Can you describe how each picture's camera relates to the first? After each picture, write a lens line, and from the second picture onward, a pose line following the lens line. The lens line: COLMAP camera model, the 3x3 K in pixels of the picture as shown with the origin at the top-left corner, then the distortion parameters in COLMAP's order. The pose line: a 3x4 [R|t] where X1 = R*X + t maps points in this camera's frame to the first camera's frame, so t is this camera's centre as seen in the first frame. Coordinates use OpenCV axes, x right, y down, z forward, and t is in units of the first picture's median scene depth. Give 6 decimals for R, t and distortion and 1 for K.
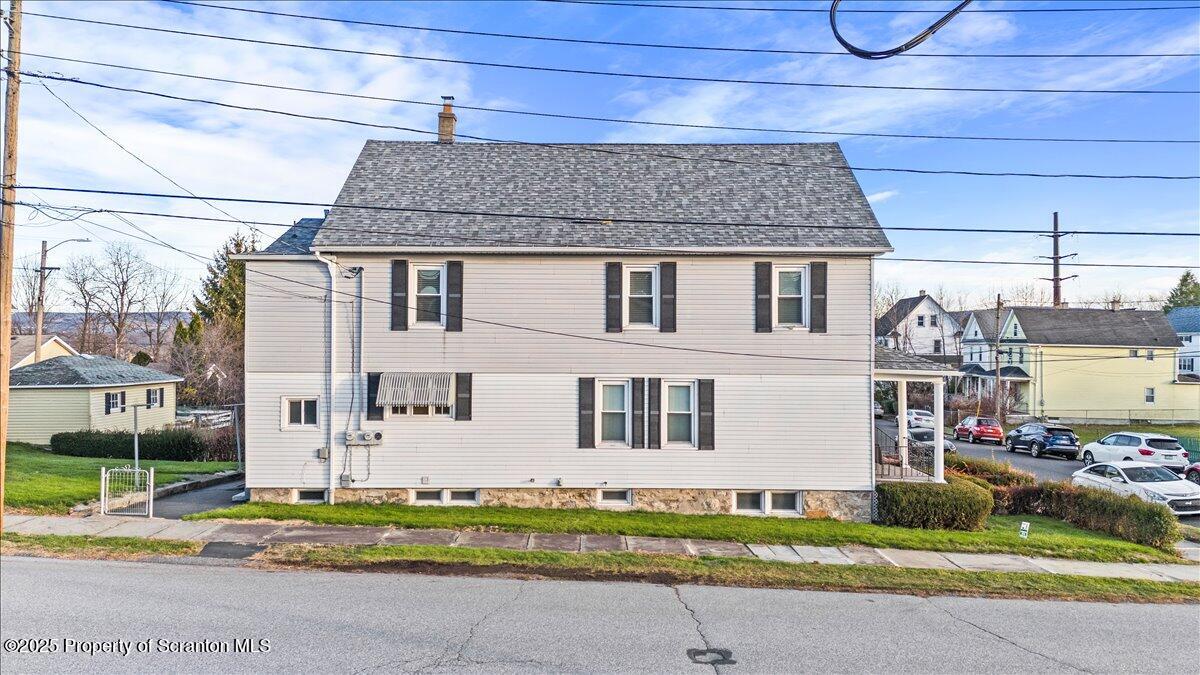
lens RADIAL K [[877.4, 0, 604.6], [0, 877.4, 339.6], [0, 0, 1]] dist [0.048064, -0.000104]
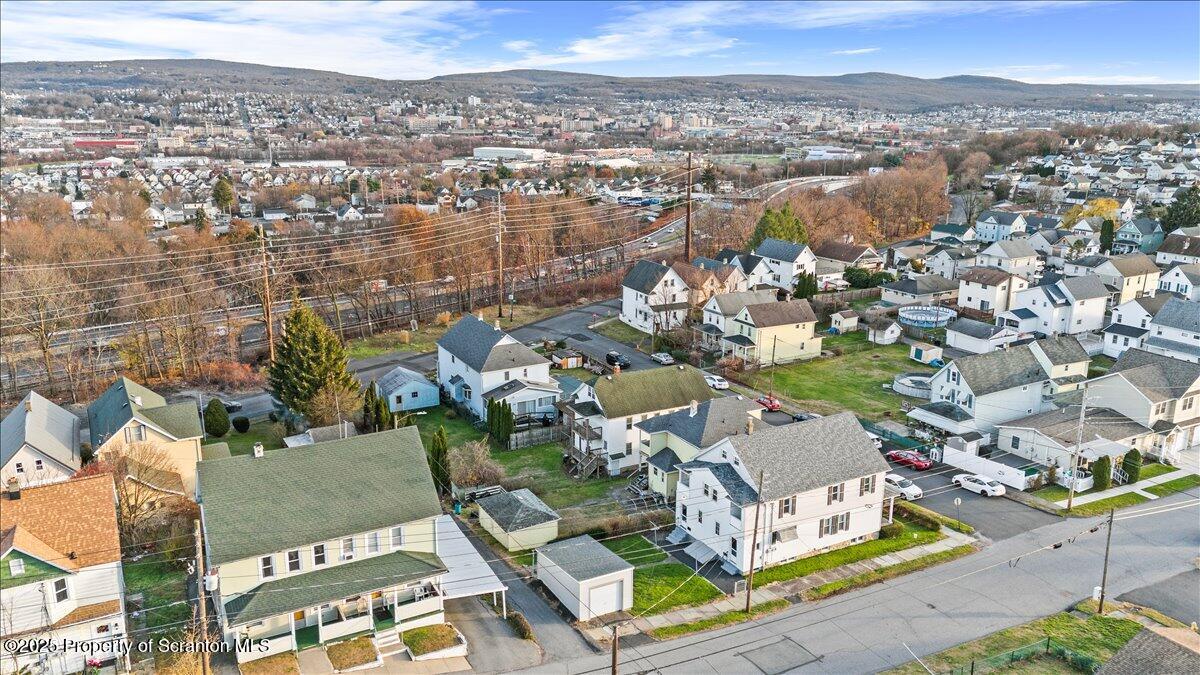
lens RADIAL K [[877.4, 0, 604.6], [0, 877.4, 339.6], [0, 0, 1]] dist [0.048064, -0.000104]
pose [[0.863831, -0.128154, 0.487210, -2.332013], [-0.006005, 0.964415, 0.264324, -1.529799], [-0.503747, -0.231257, 0.832322, -1.268225]]
